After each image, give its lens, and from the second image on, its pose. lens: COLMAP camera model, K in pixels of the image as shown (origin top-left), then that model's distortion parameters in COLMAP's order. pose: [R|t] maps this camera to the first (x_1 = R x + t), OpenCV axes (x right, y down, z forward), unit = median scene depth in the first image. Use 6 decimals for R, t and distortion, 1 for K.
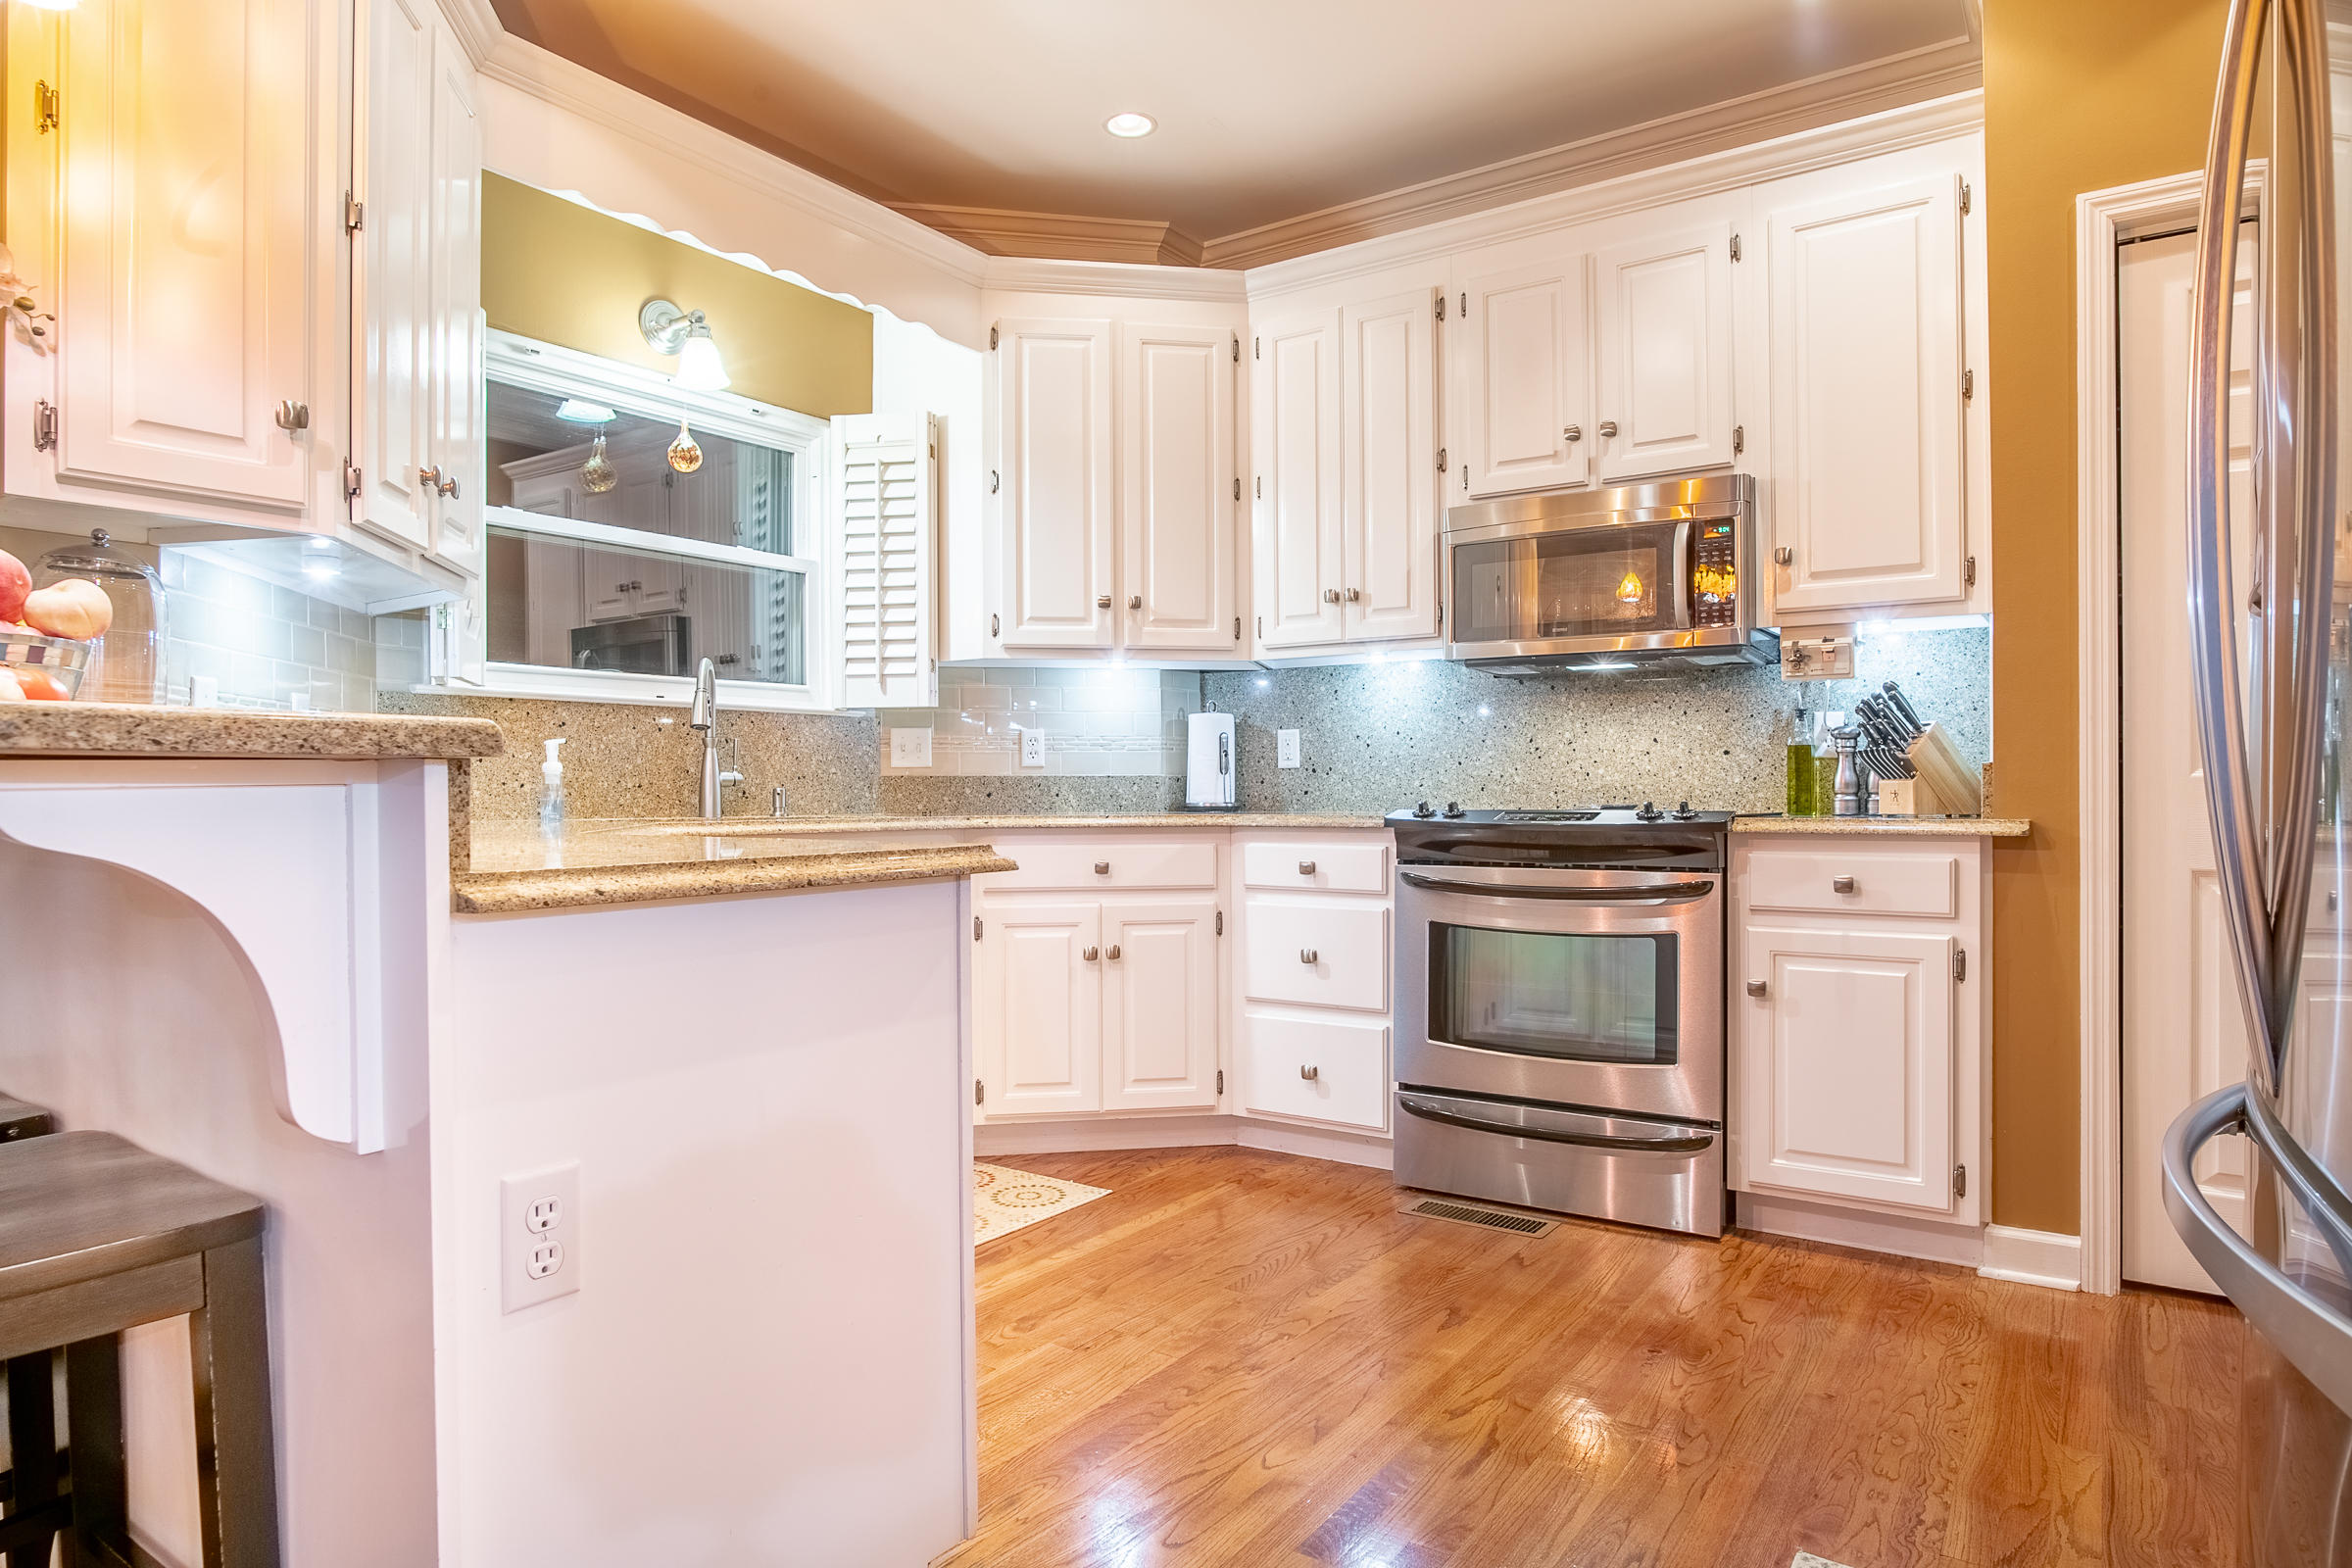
lens RADIAL K [[1365.6, 0, 1176.8], [0, 1365.6, 796.6], [0, 0, 1]] dist [-0.041643, 0.016632]
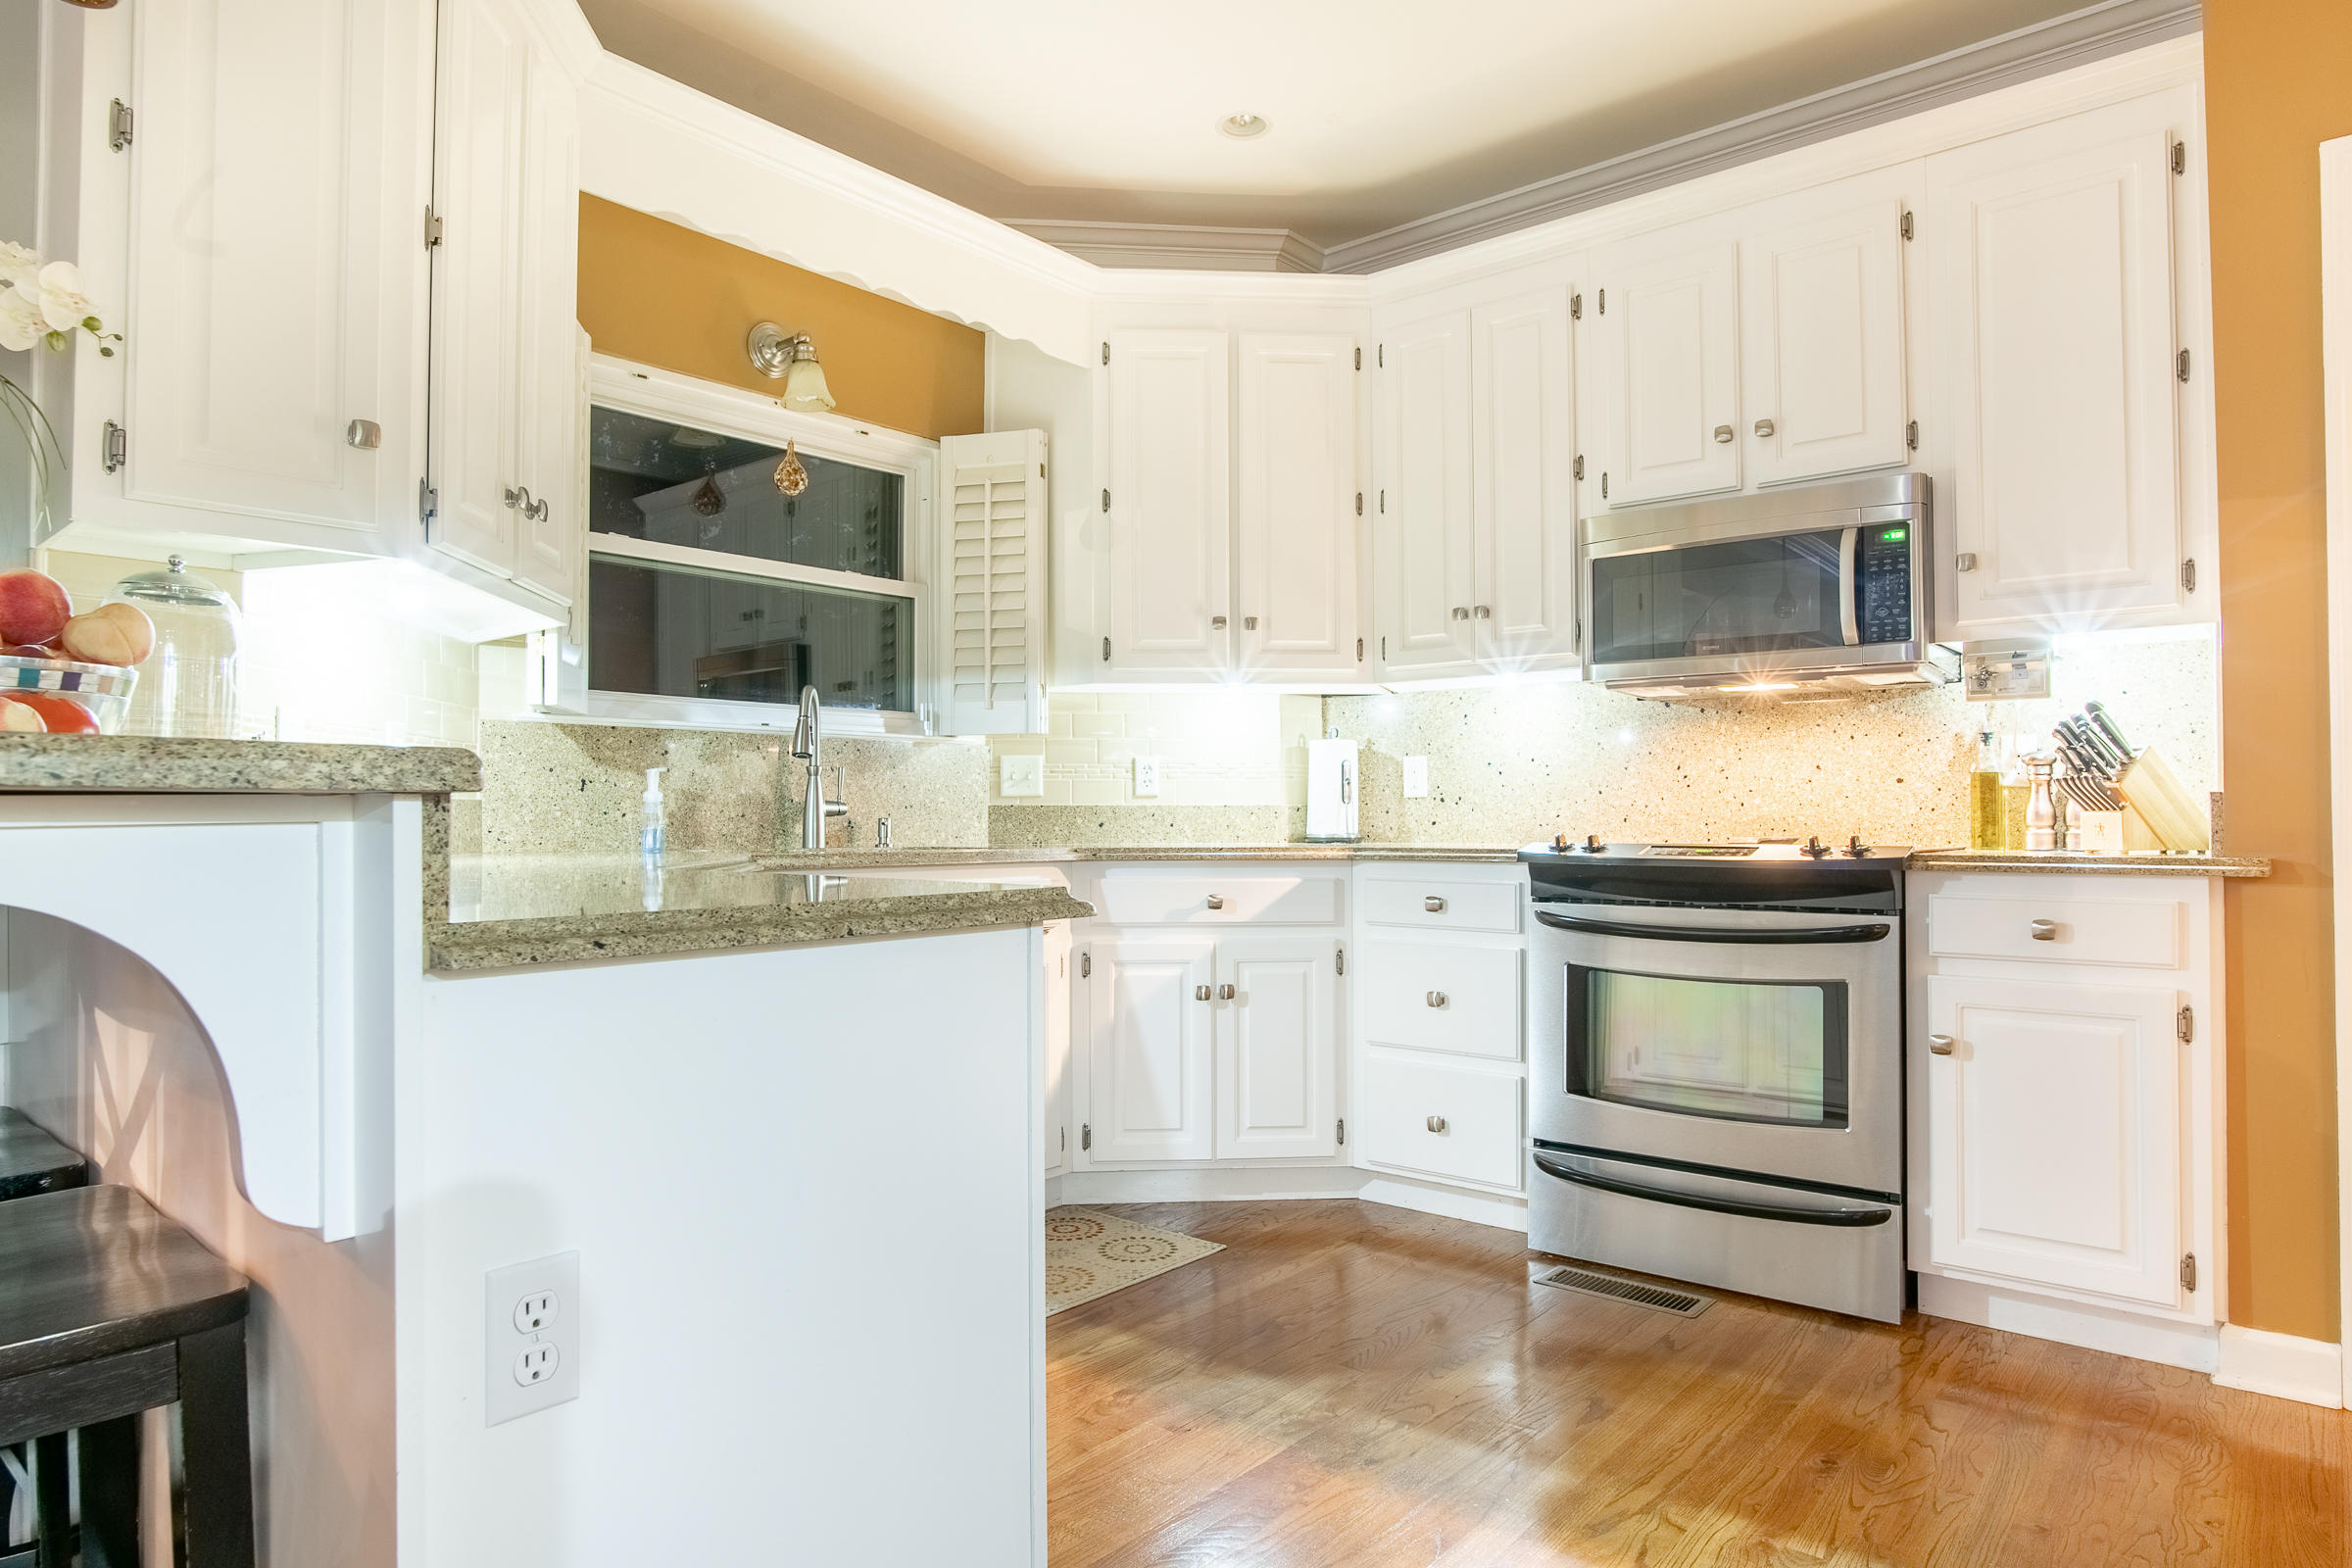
lens RADIAL K [[1365.6, 0, 1176.8], [0, 1365.6, 796.6], [0, 0, 1]] dist [-0.041643, 0.016632]
pose [[0.995425, 0.000413, -0.095547, 0.010857], [-0.002304, 0.999804, -0.019687, -0.003353], [0.095520, 0.019817, 0.995230, 0.060251]]
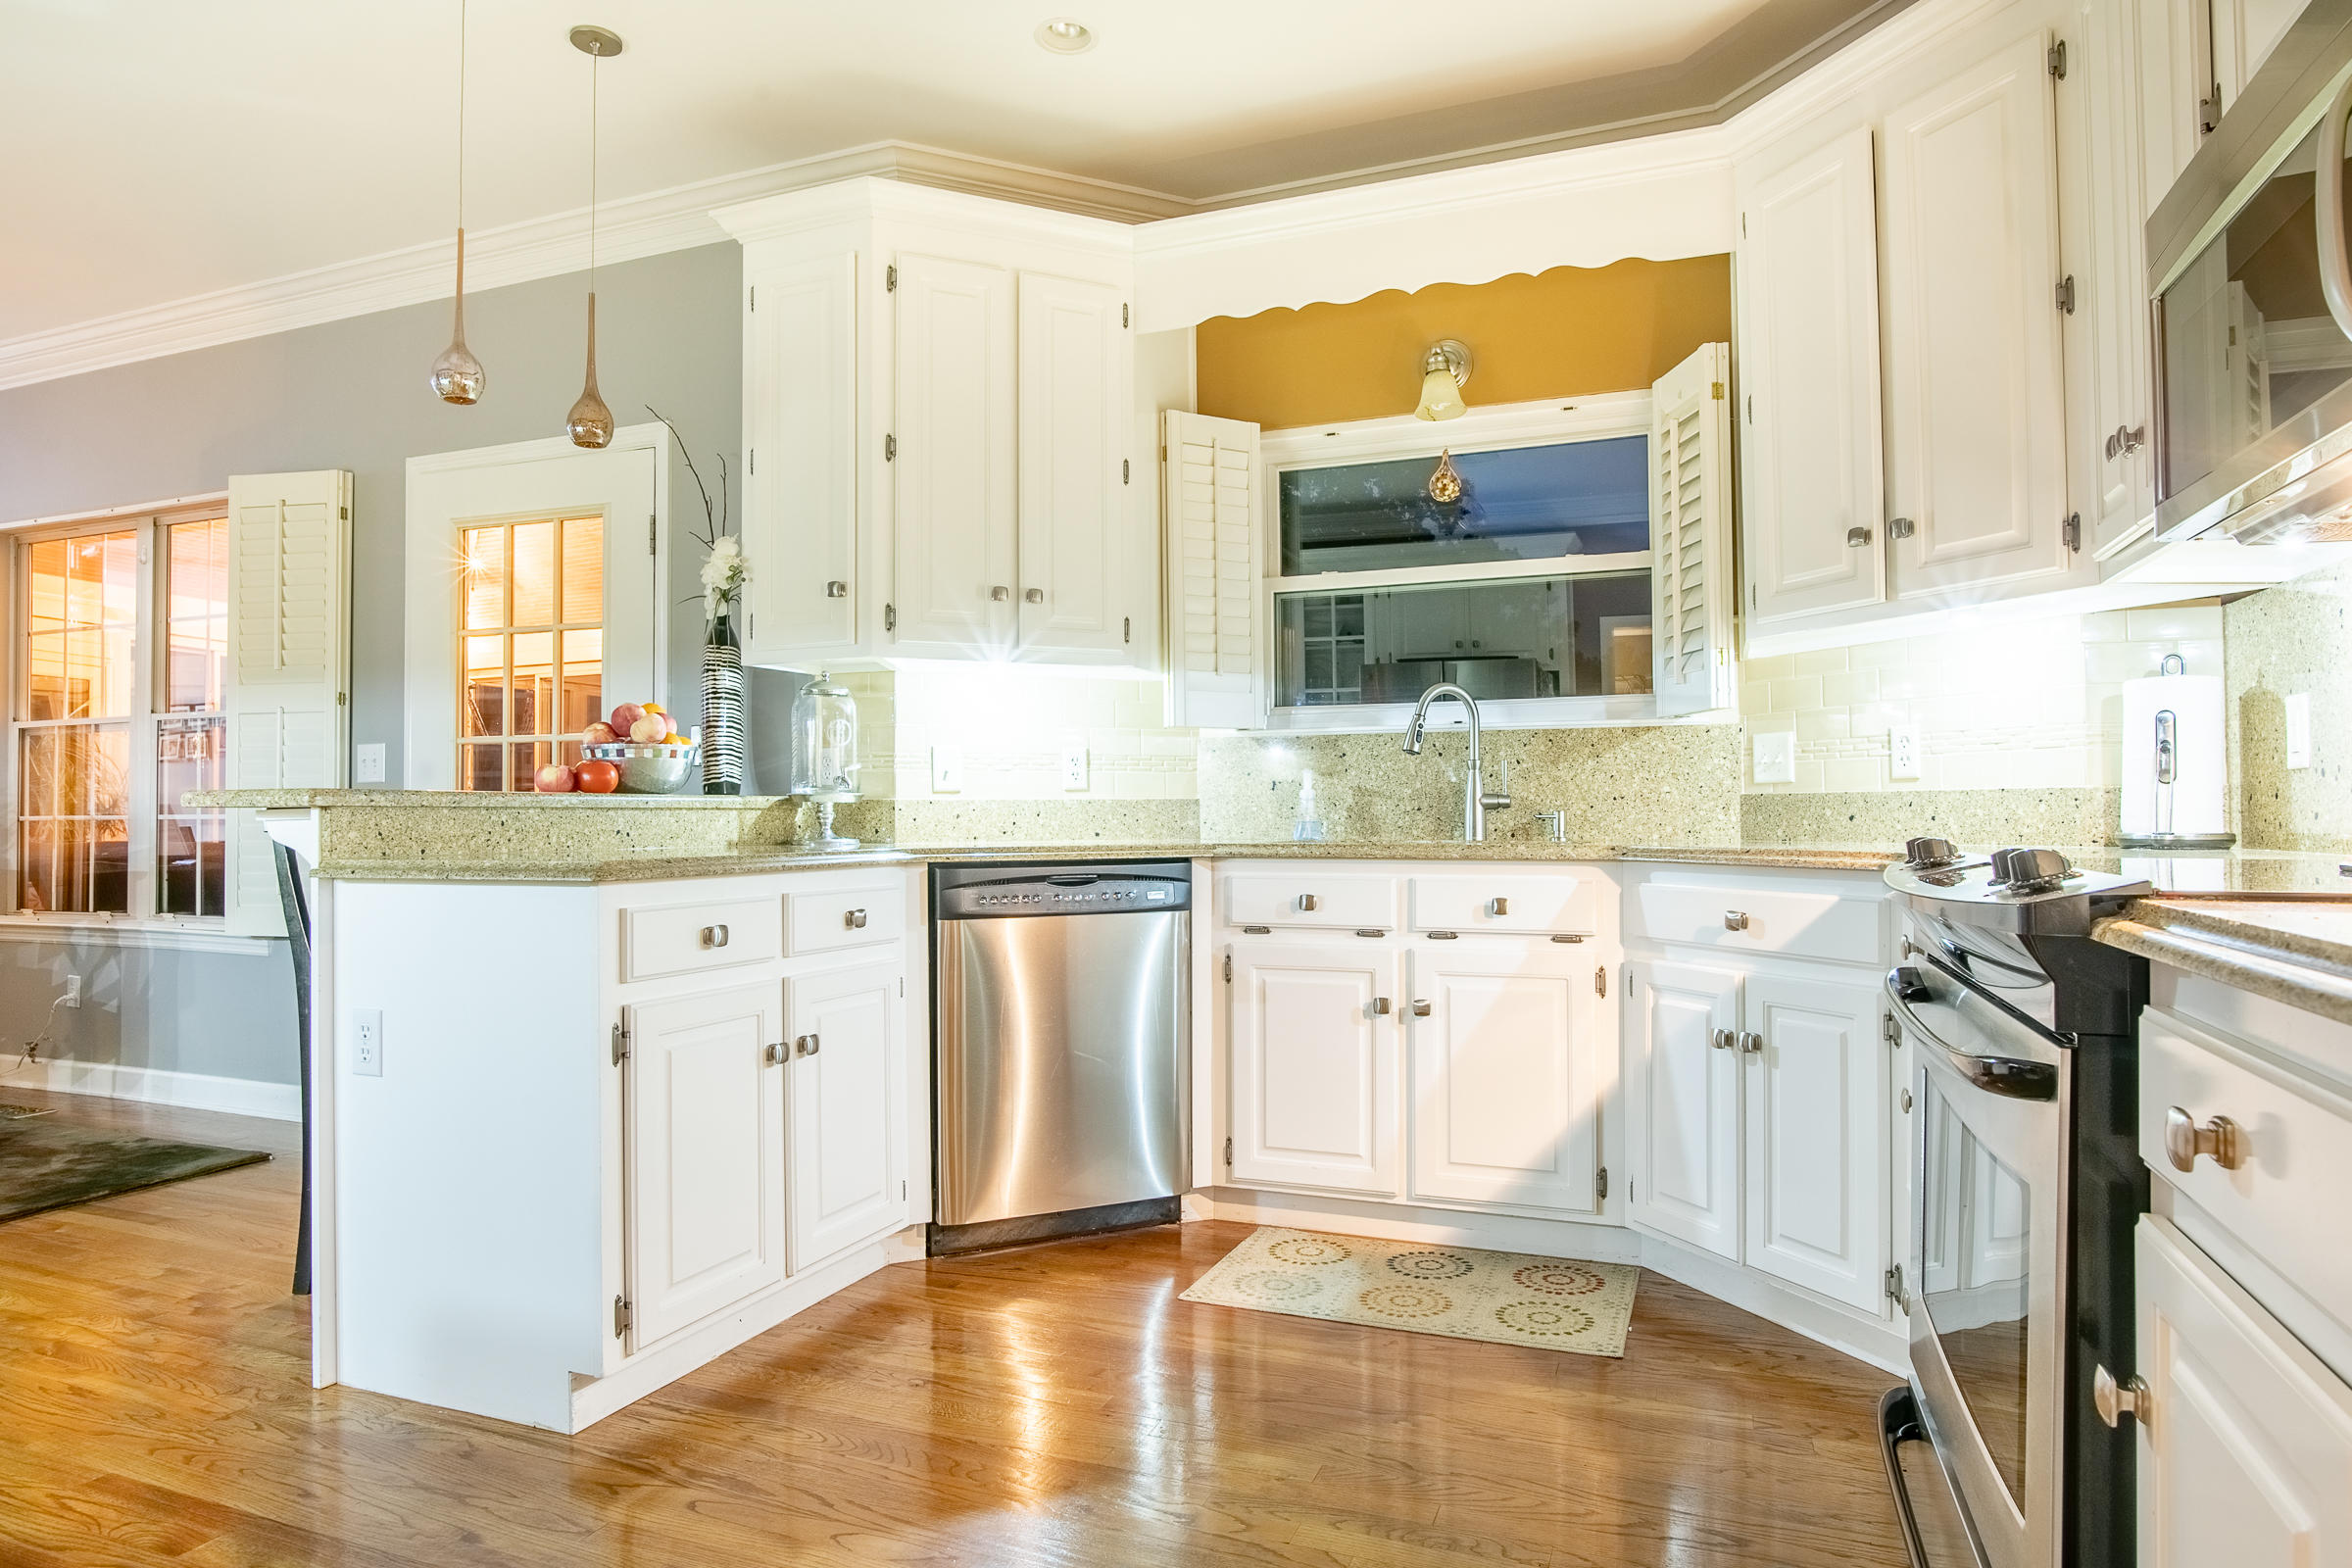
lens RADIAL K [[1365.6, 0, 1176.8], [0, 1365.6, 796.6], [0, 0, 1]] dist [-0.041643, 0.016632]
pose [[0.233229, -0.010801, -0.972362, 0.670921], [0.001211, 0.999941, -0.010816, -0.007328], [0.972421, 0.001345, 0.233228, 0.647075]]
